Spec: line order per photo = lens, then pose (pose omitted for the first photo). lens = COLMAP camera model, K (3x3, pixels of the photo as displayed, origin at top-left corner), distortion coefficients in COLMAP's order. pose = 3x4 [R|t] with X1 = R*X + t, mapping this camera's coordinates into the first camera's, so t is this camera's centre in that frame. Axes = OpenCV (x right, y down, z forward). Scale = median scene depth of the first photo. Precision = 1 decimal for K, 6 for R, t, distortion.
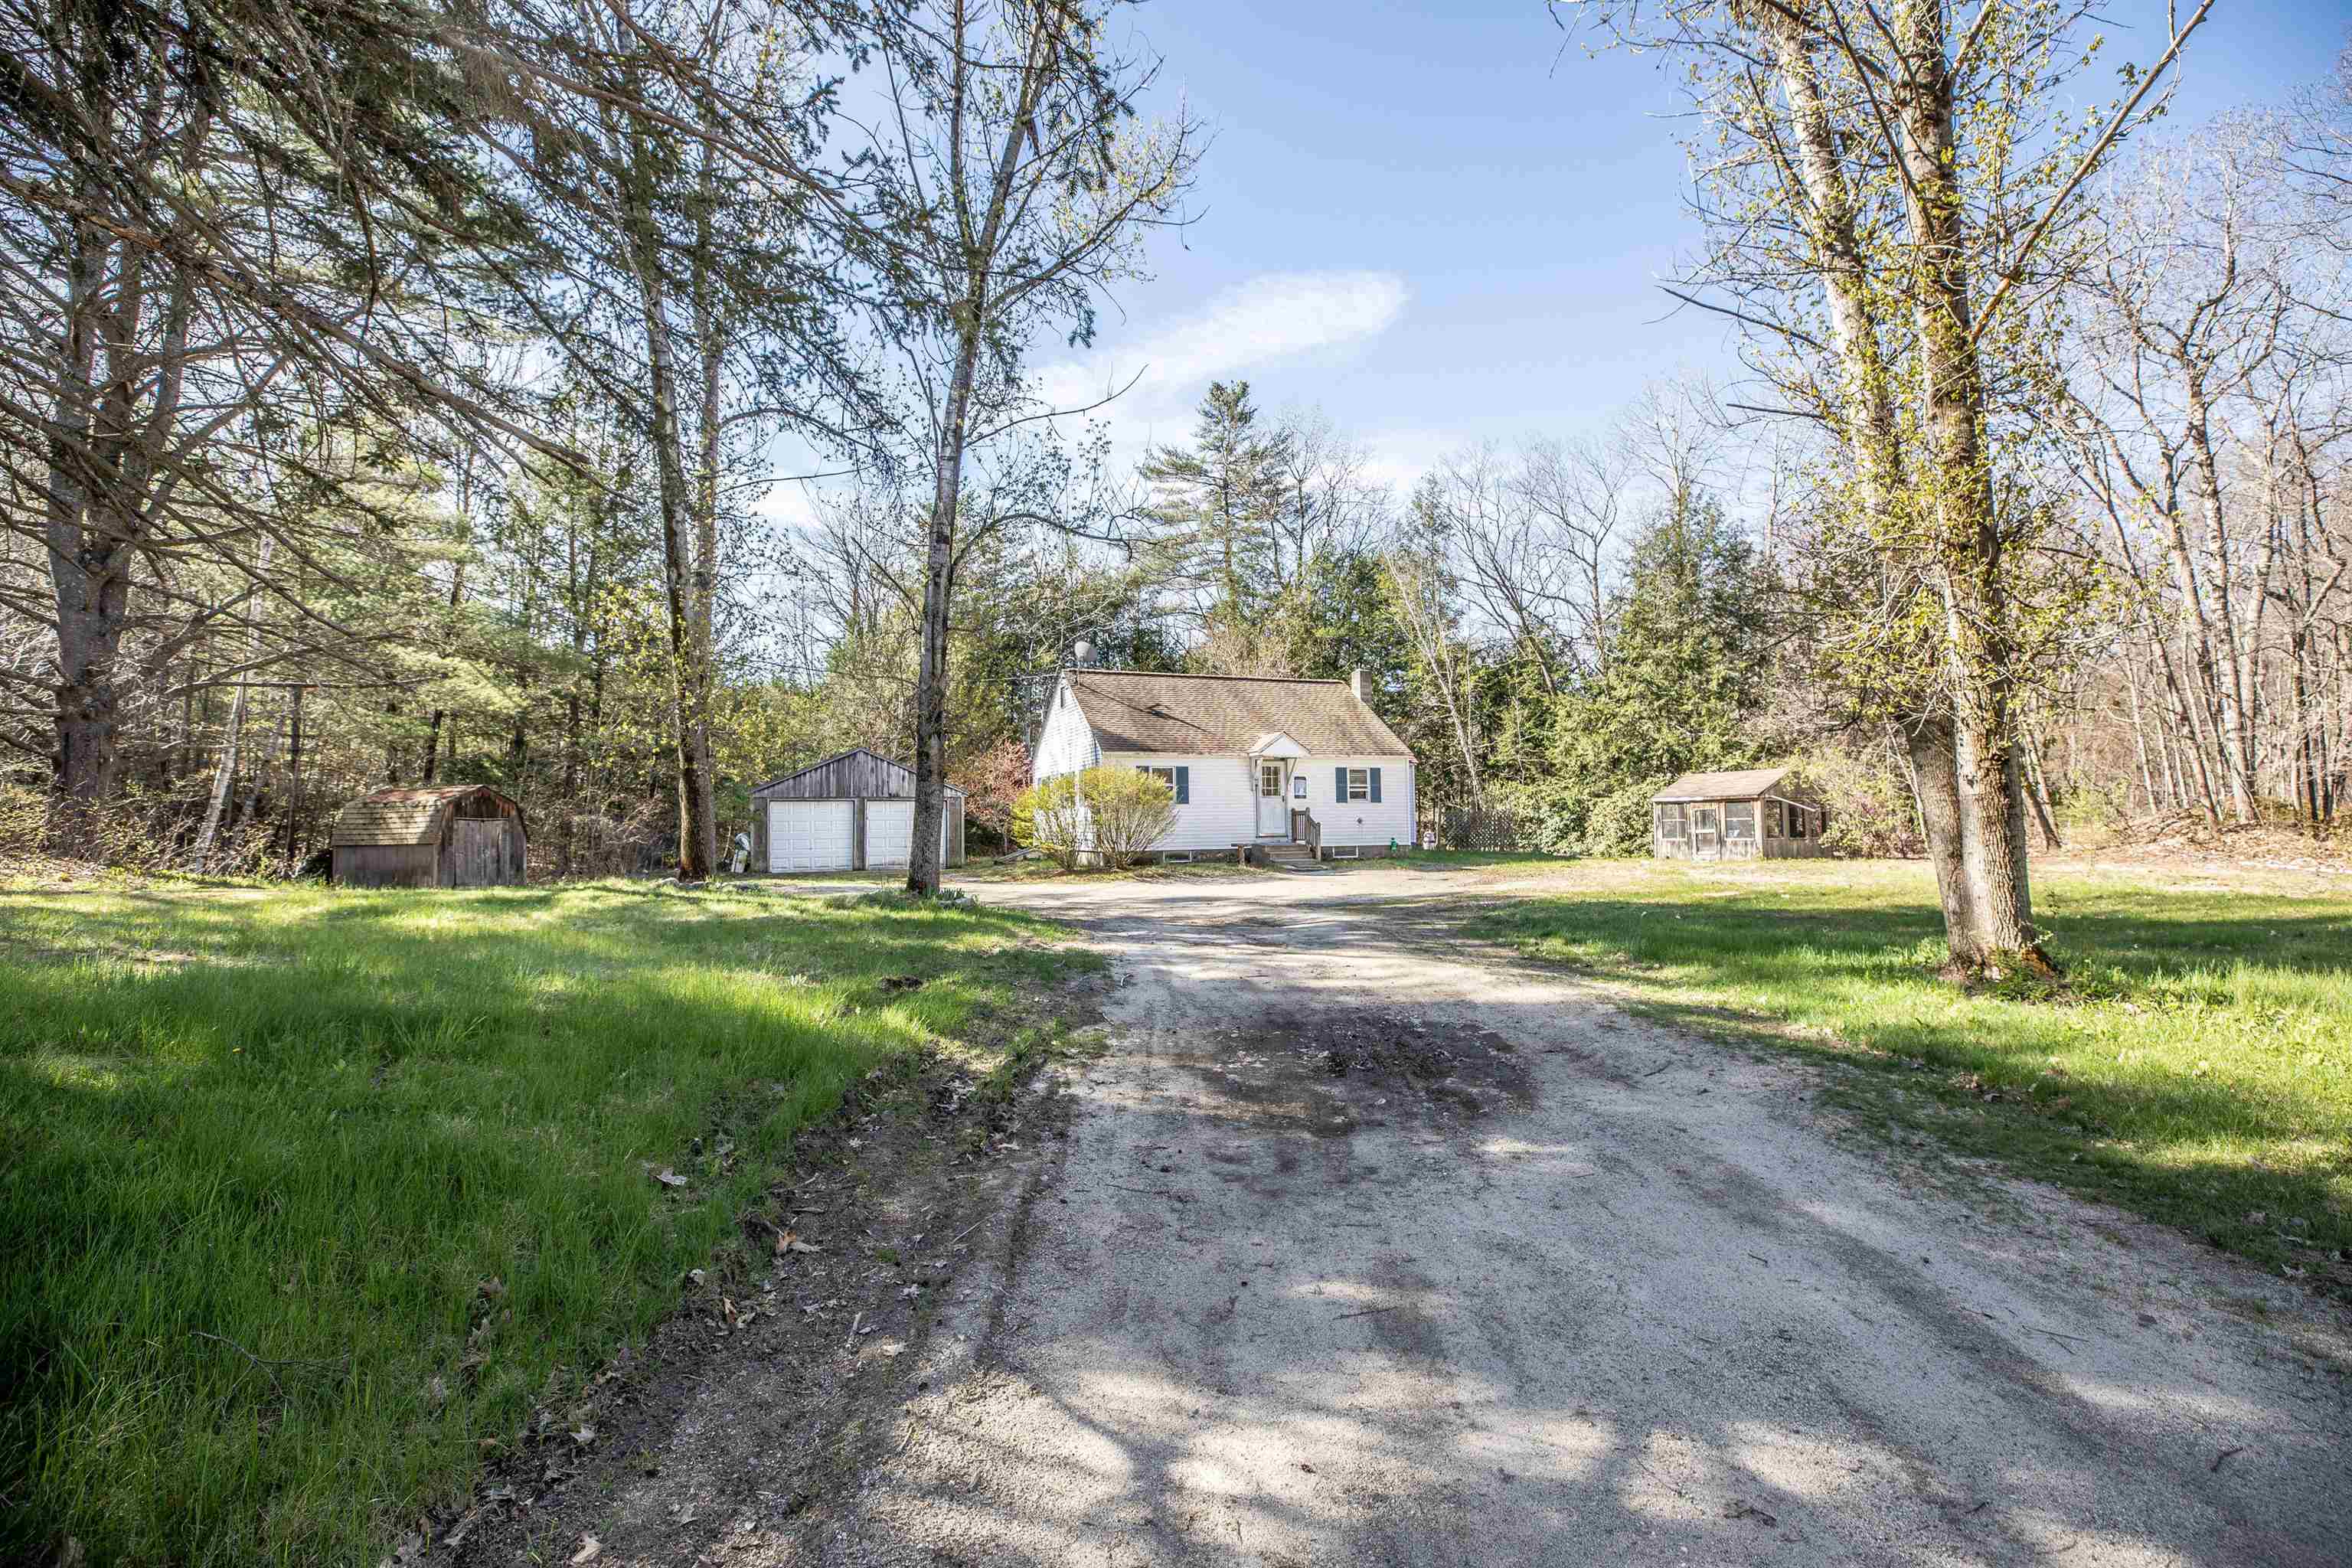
lens RADIAL K [[1065.8, 0, 1177.6], [0, 1065.8, 786.4], [0, 0, 1]] dist [-0.042730, 0.000379]
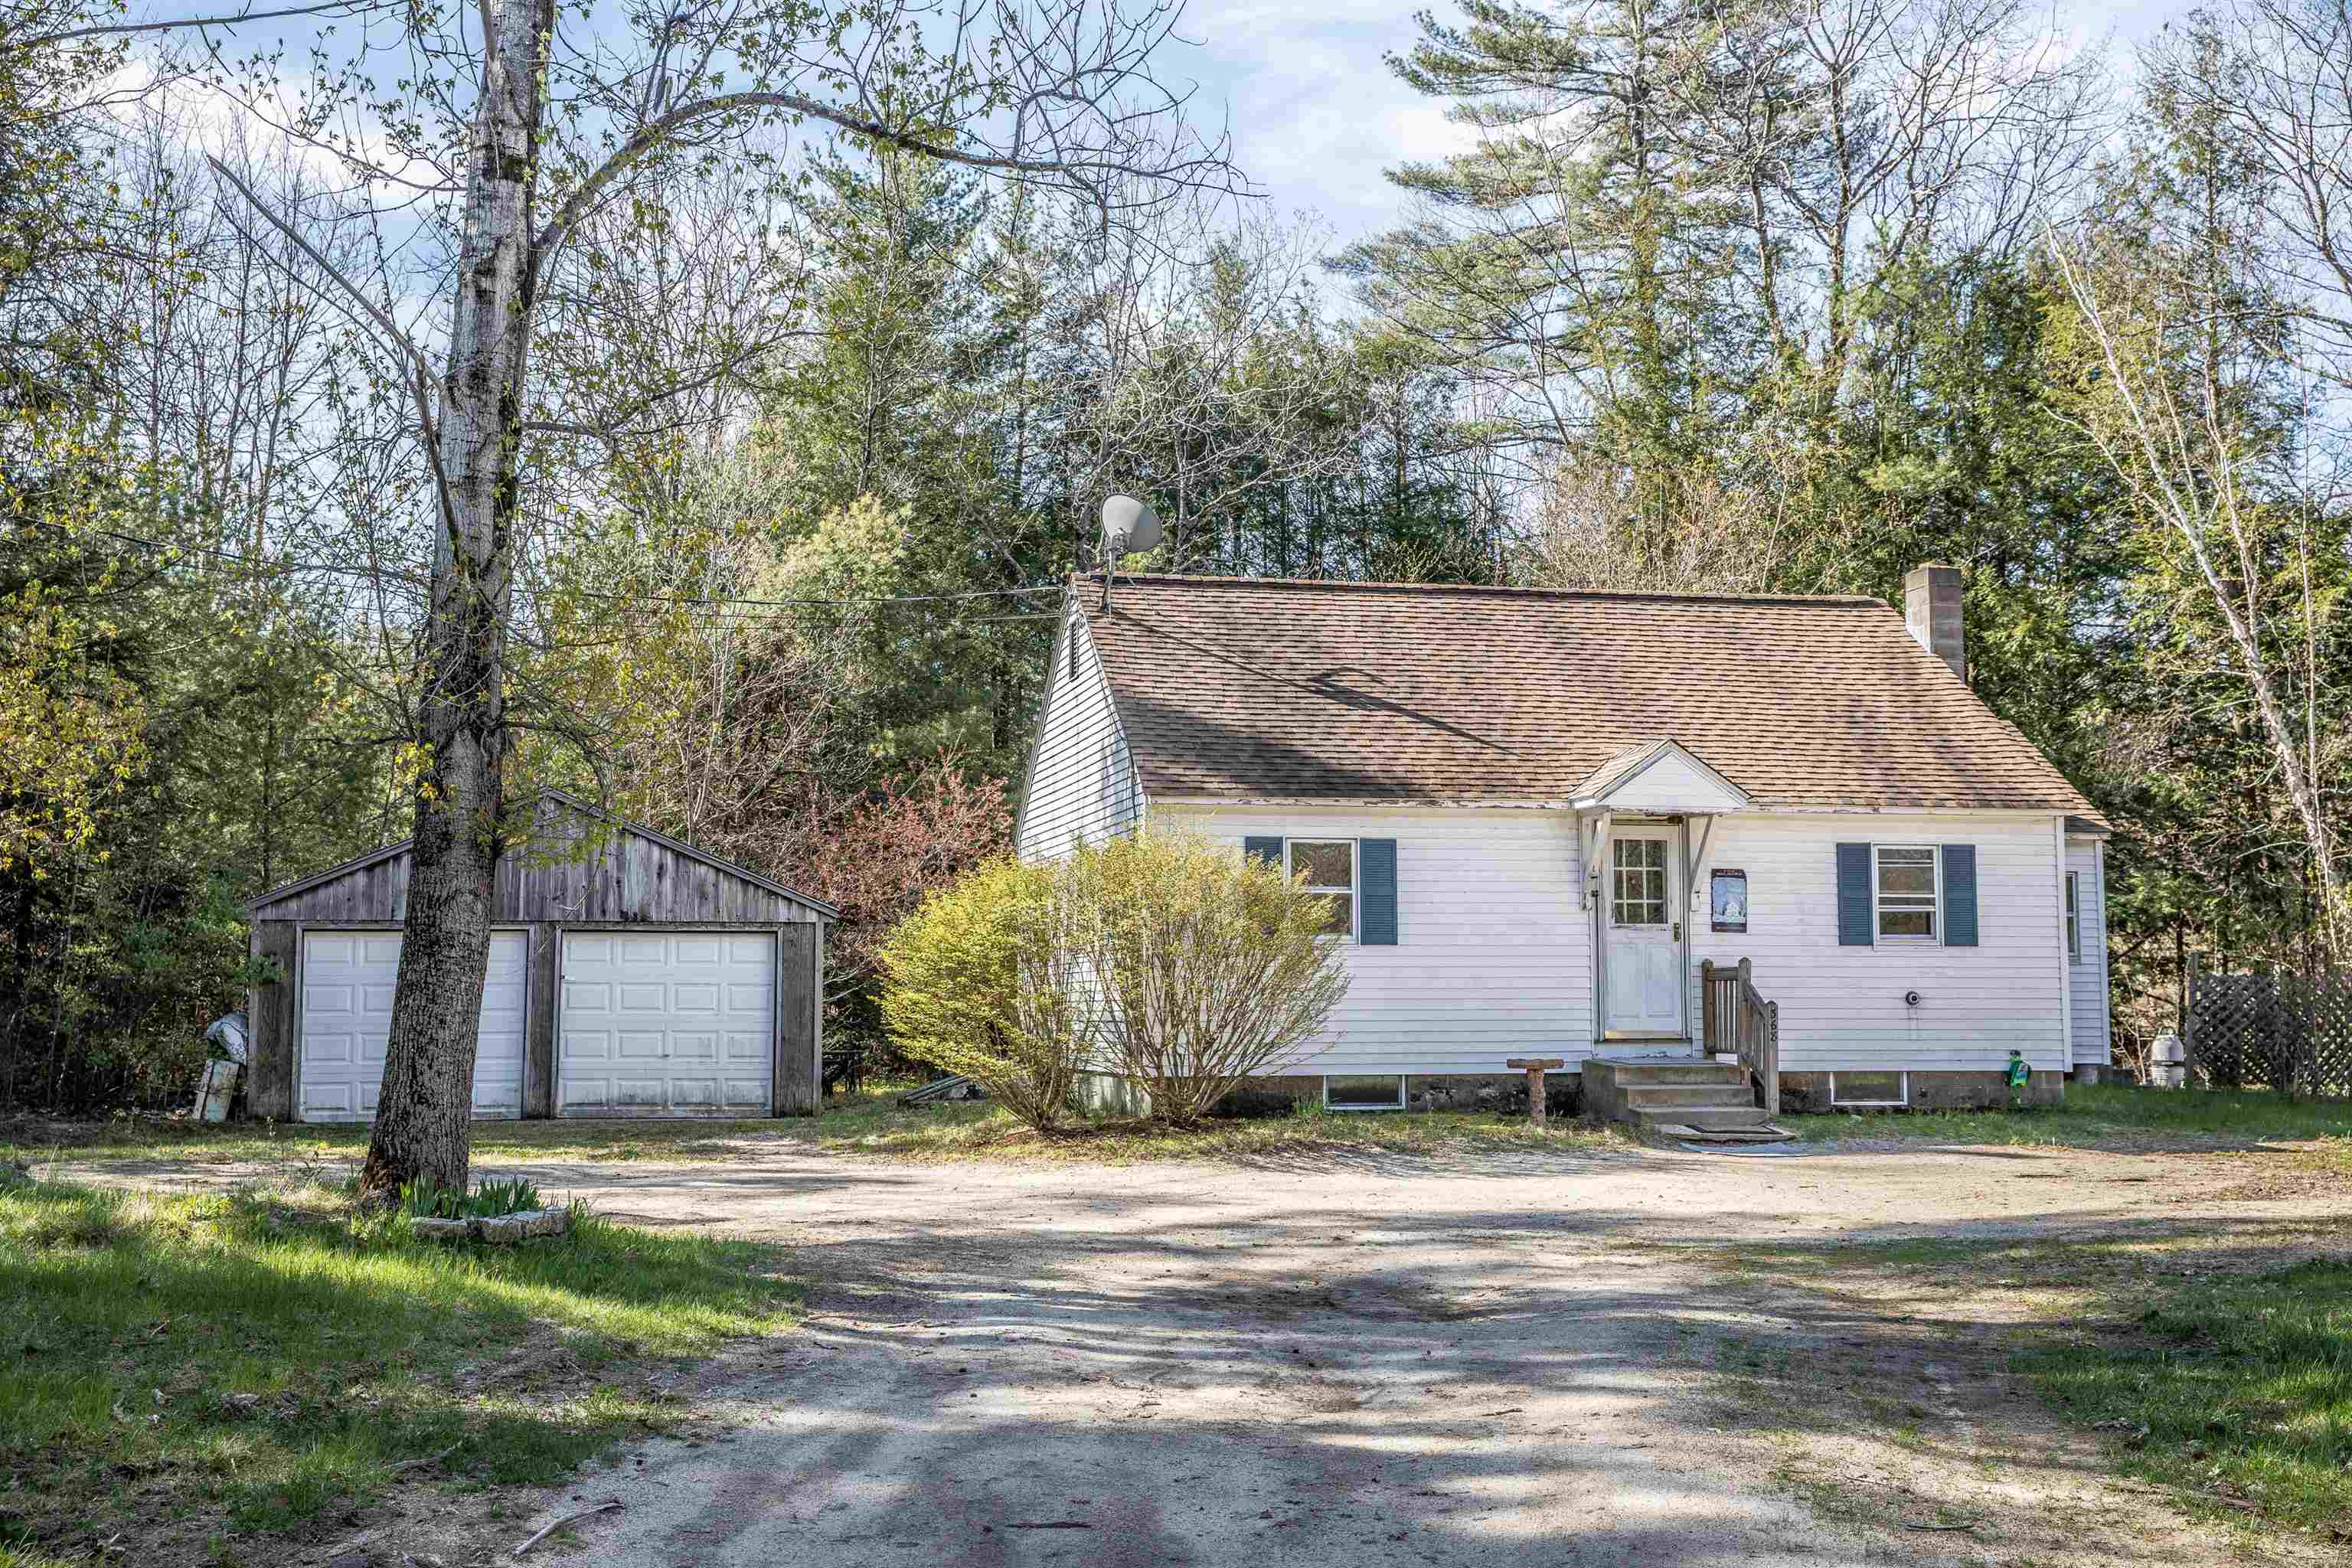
lens RADIAL K [[2718.0, 0, 1176.0], [0, 2718.0, 784.0], [0, 0, 1]] dist [0.025068, 0.145799]
pose [[0.987479, -0.001951, -0.157739, 0.075382], [-0.005223, 0.998971, -0.045056, 0.003994], [0.157664, 0.045315, 0.986452, 0.091443]]
